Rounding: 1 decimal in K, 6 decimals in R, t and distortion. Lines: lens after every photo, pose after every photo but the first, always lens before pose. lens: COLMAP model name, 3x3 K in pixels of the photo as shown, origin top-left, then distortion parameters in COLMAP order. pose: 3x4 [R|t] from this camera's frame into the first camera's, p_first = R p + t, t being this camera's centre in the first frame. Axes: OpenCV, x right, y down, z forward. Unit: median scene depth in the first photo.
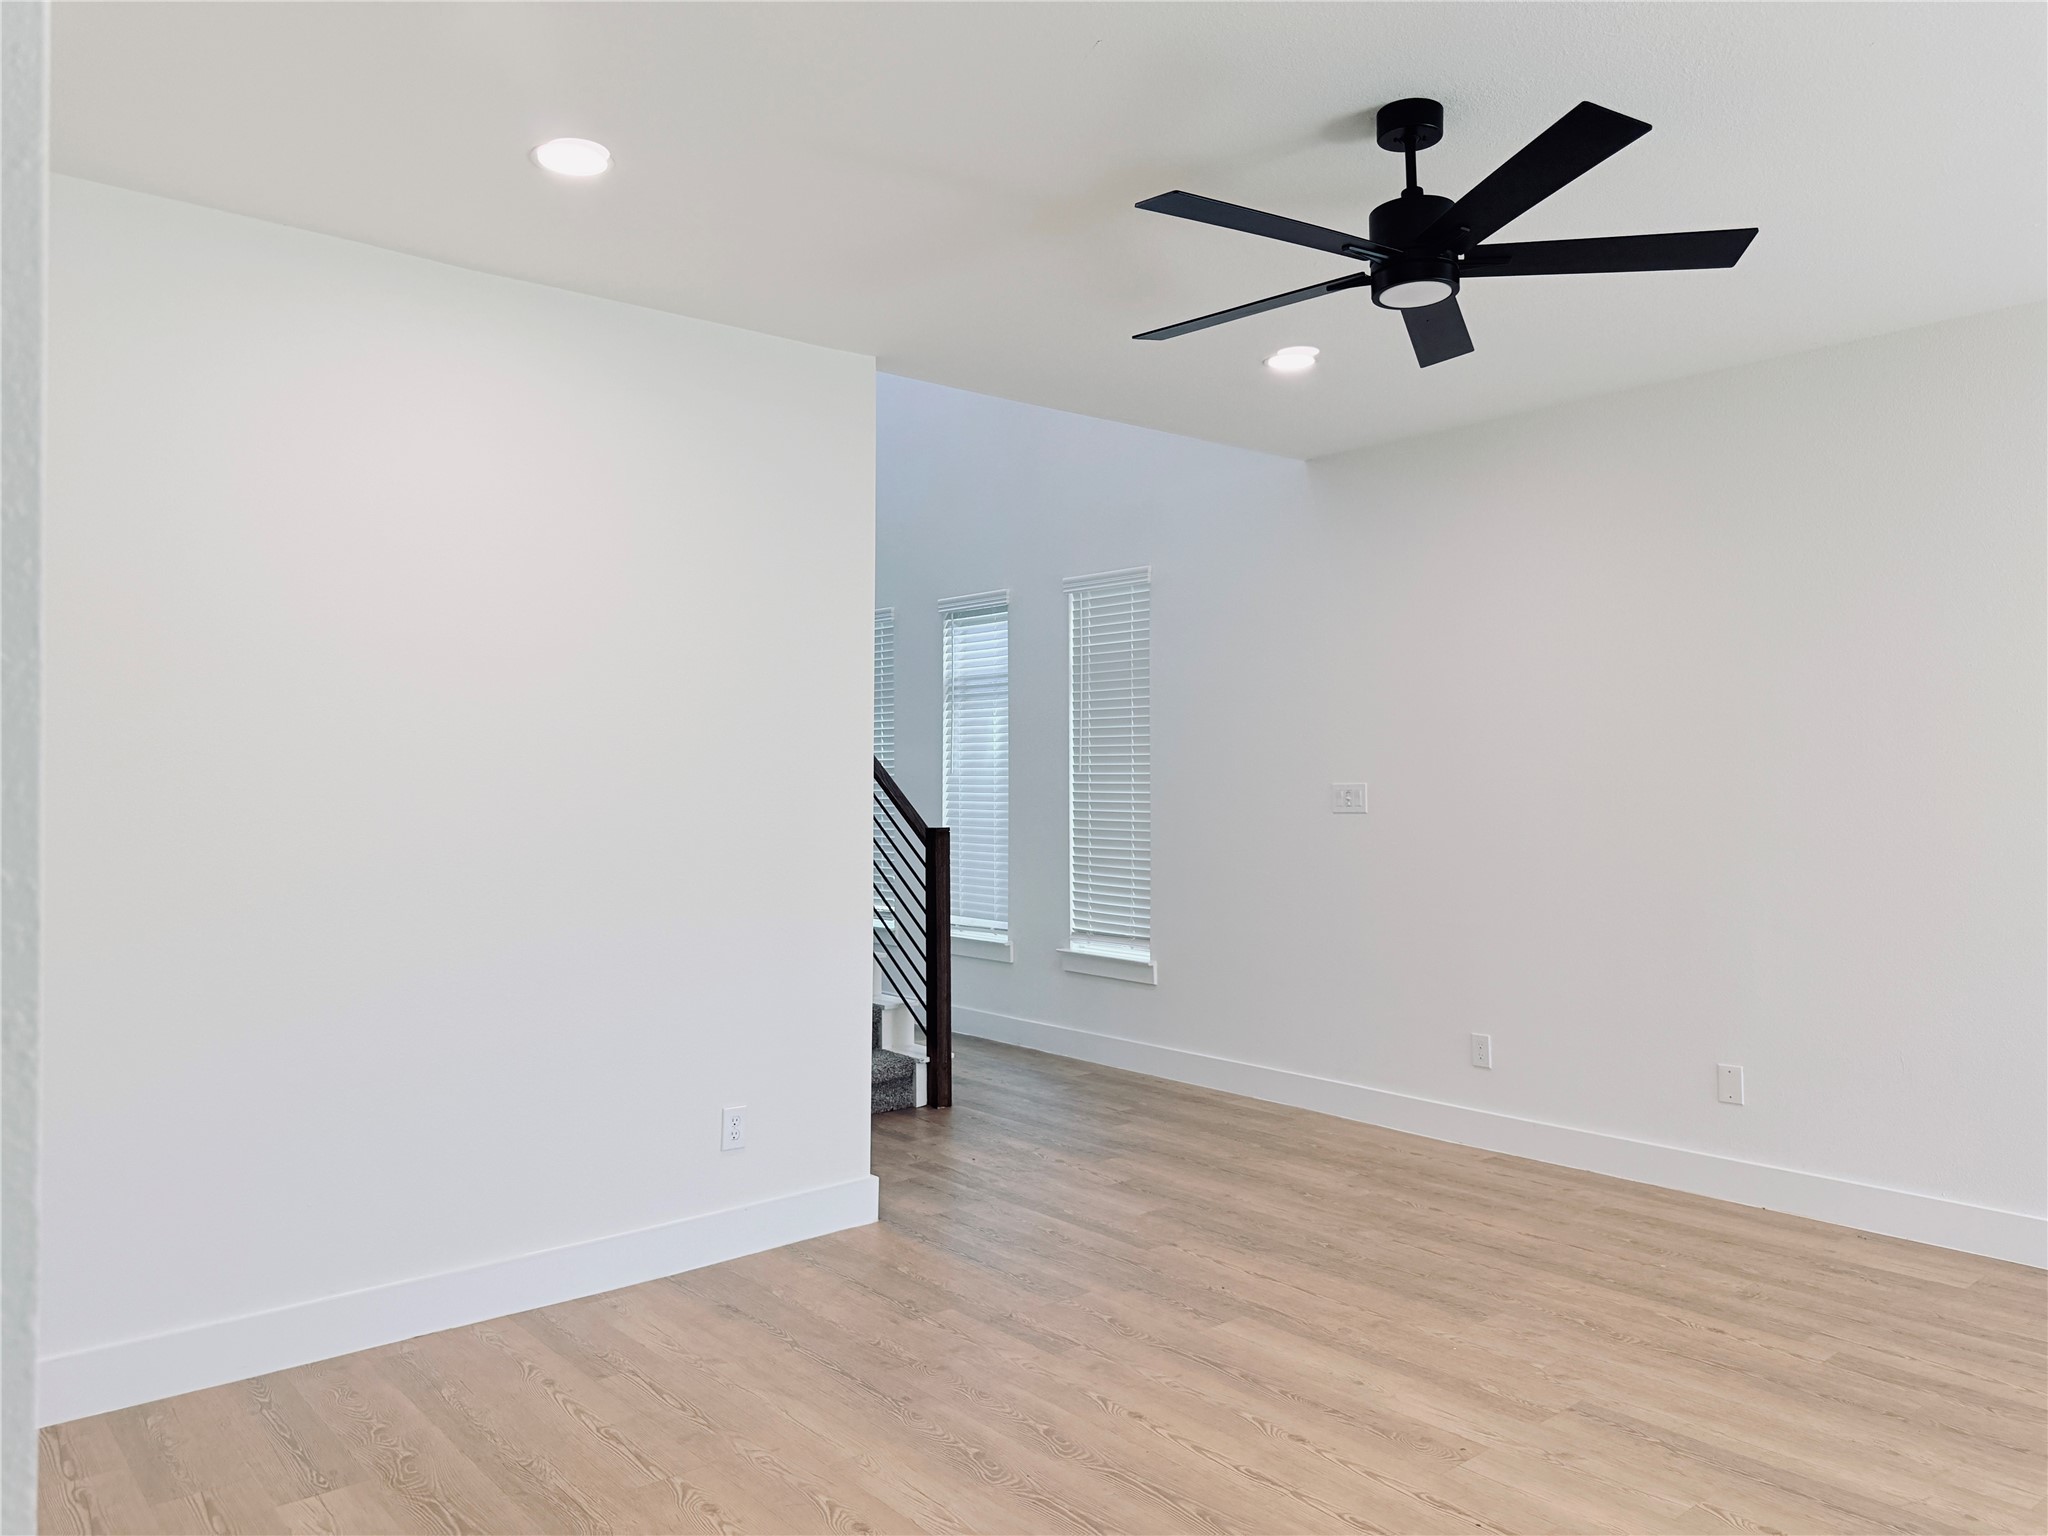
lens RADIAL K [[1461.1, 0, 1024.0], [0, 1461.1, 768.0], [0, 0, 1]] dist [0.139393, -0.109536]
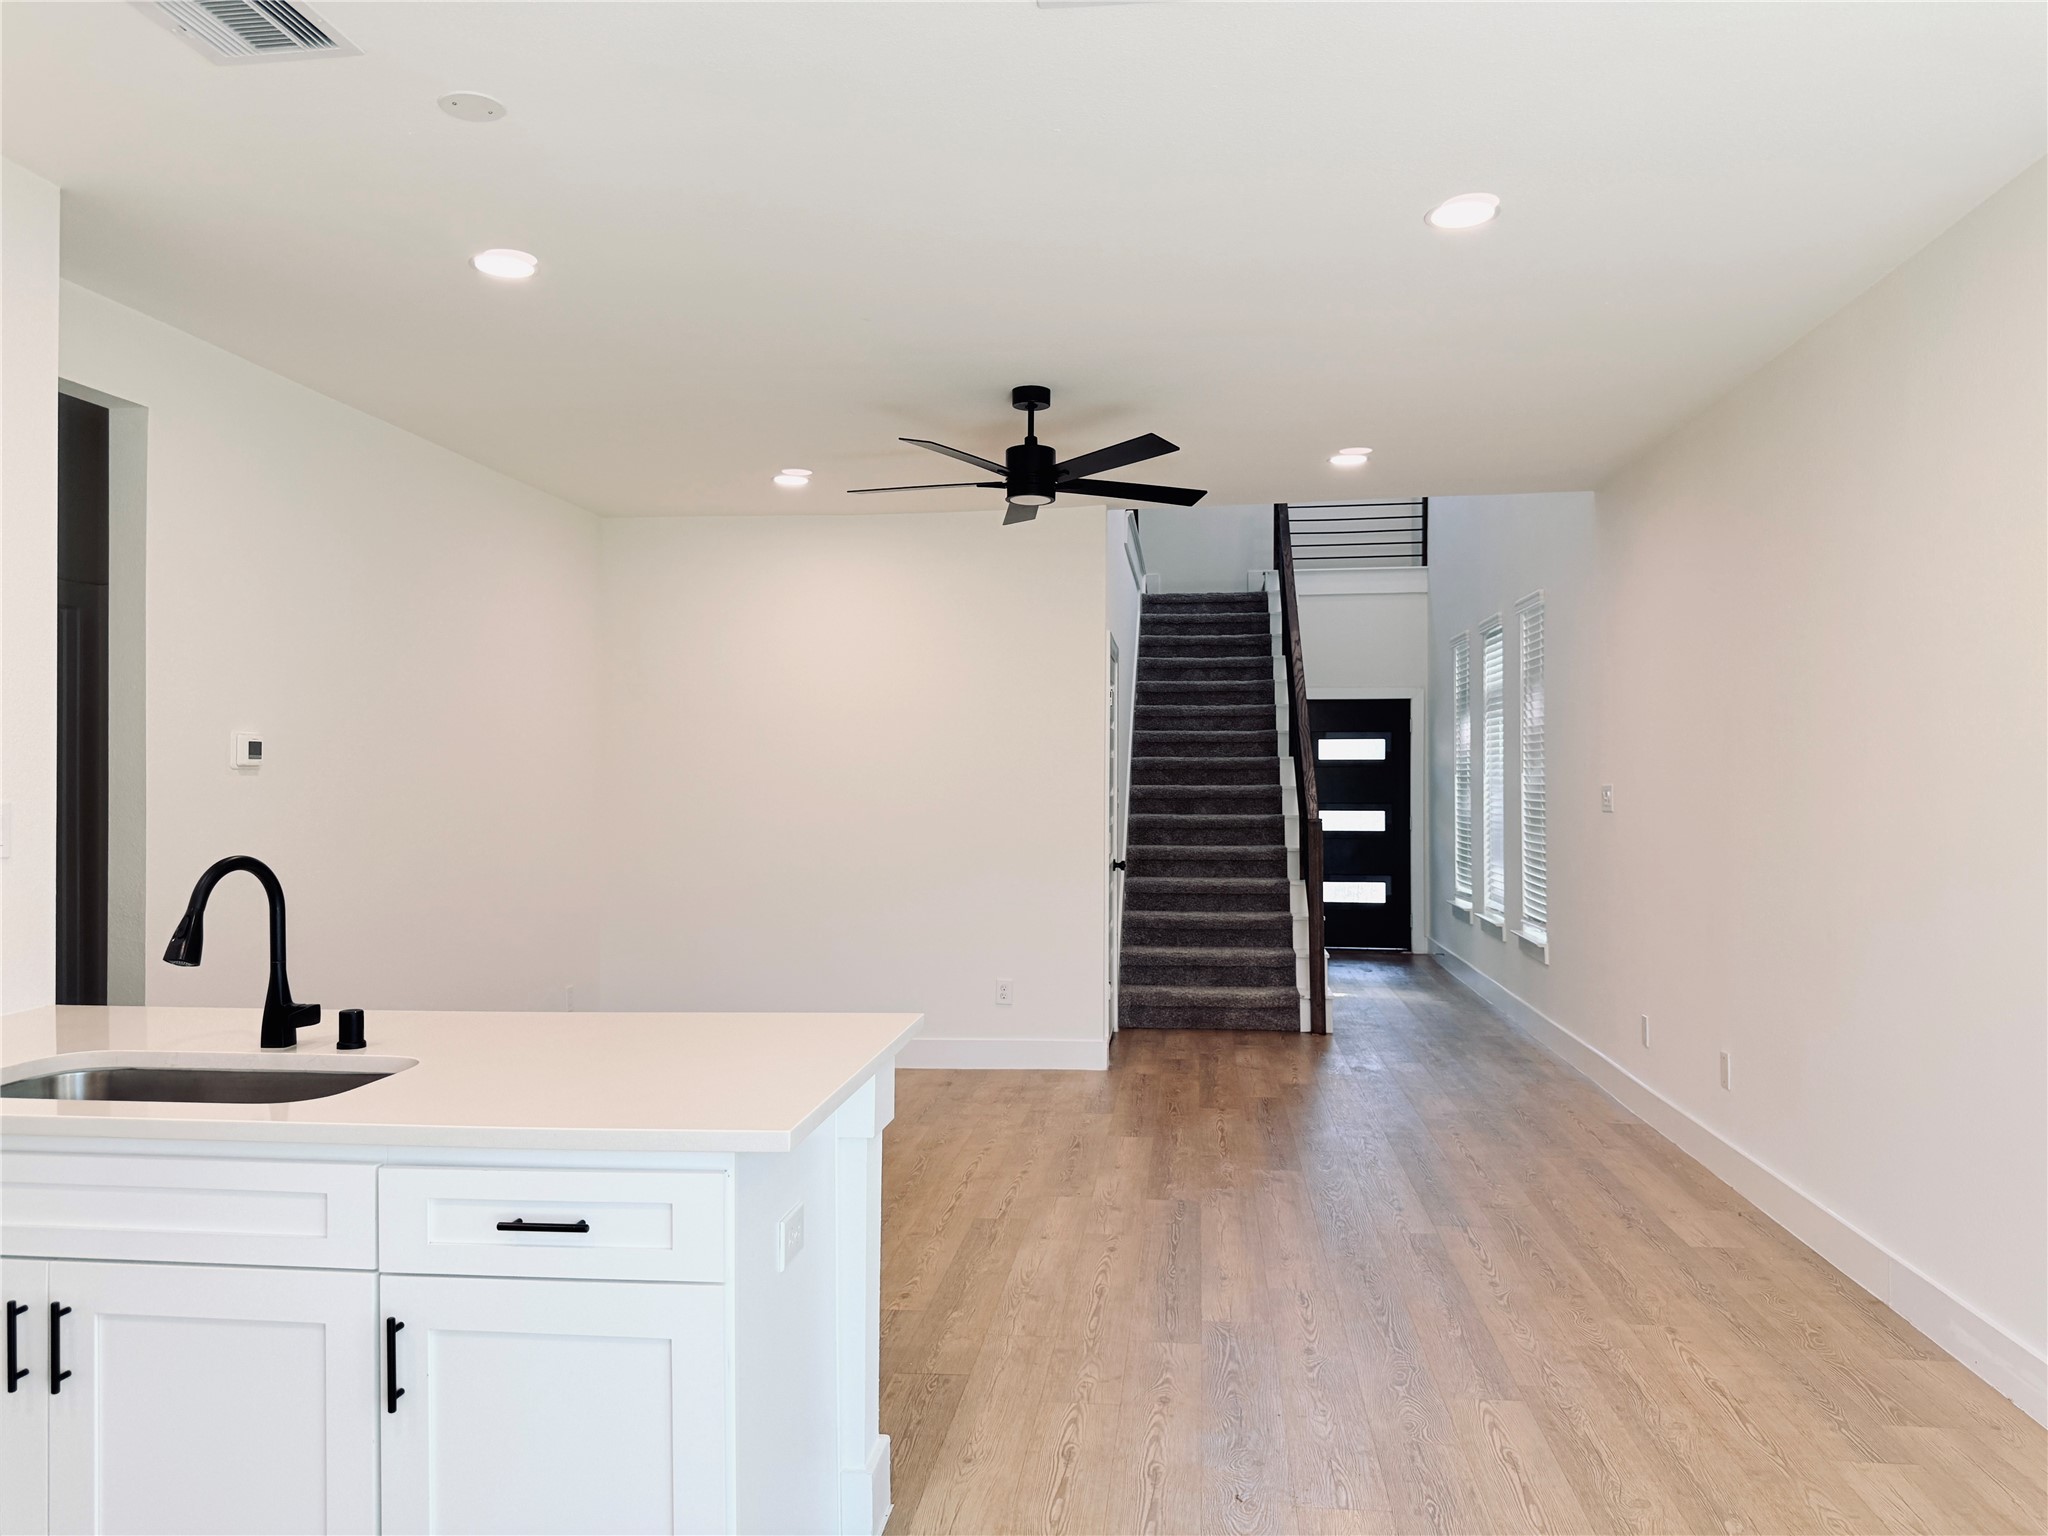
lens RADIAL K [[1461.1, 0, 1024.0], [0, 1461.1, 768.0], [0, 0, 1]] dist [0.139393, -0.109536]
pose [[0.640718, -0.016092, -0.767607, 1.273845], [0.012270, 0.999867, -0.010720, 0.010564], [0.767678, -0.002550, 0.640831, -0.047558]]
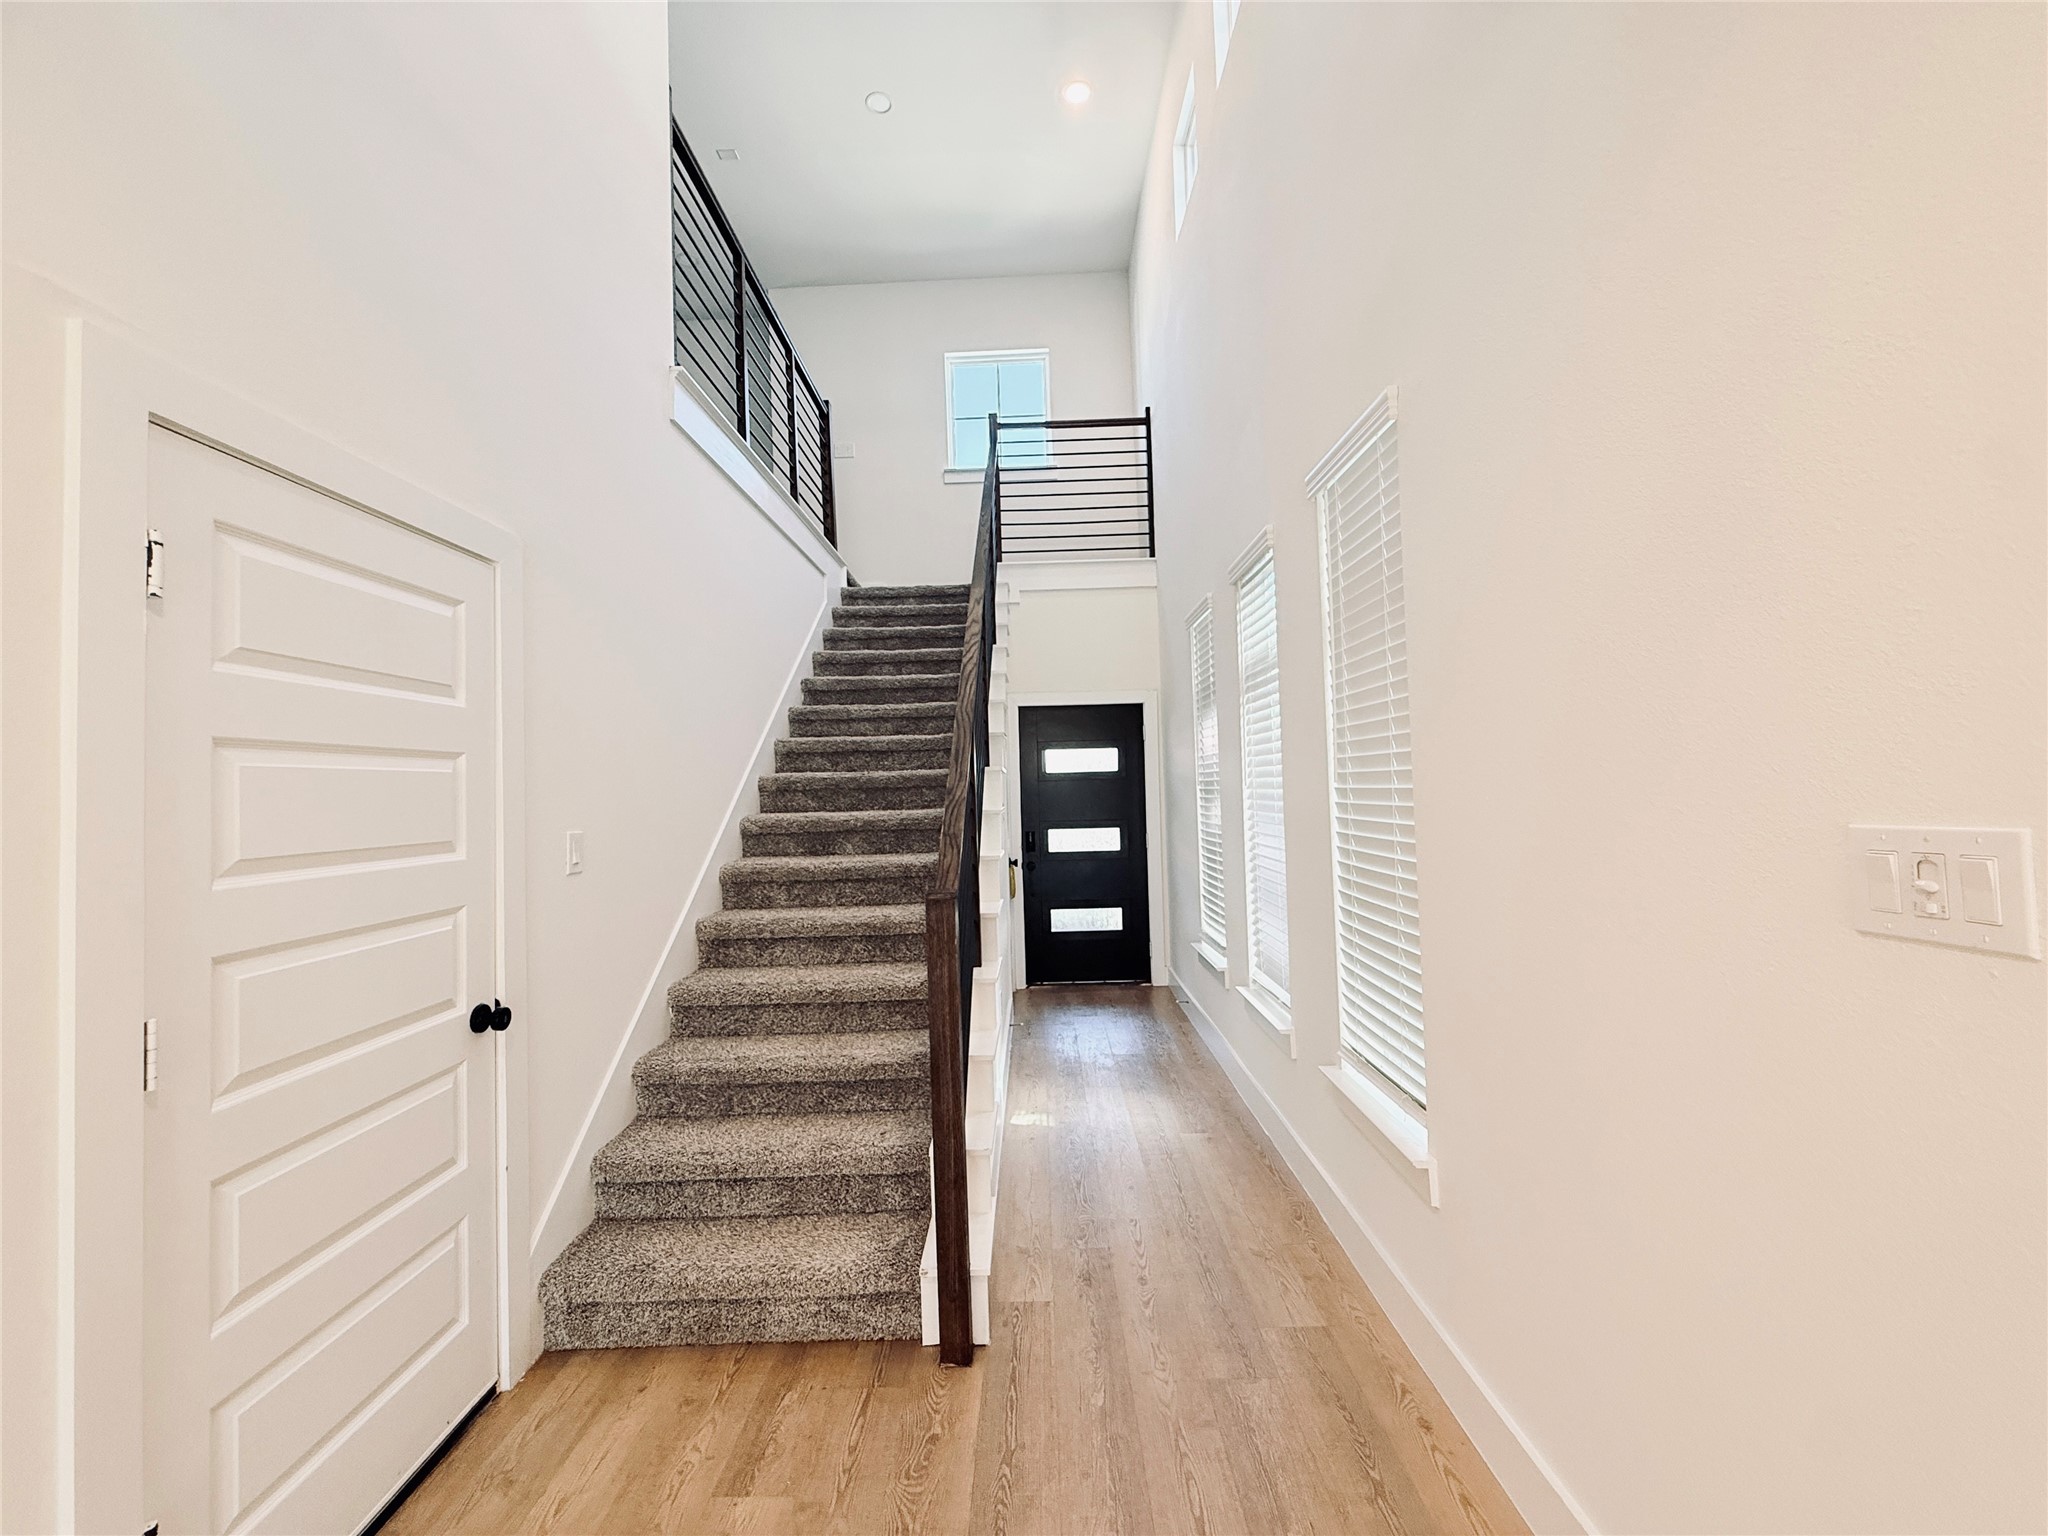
lens RADIAL K [[814.8, 0, 1023.4], [0, 814.8, 772.6], [0, 0, 1]] dist [-0.002231, 0.000680]
pose [[0.715427, -0.042567, -0.697389, 0.335834], [0.038952, 0.999020, -0.021018, -0.001853], [0.697601, -0.012128, 0.716384, 1.284768]]
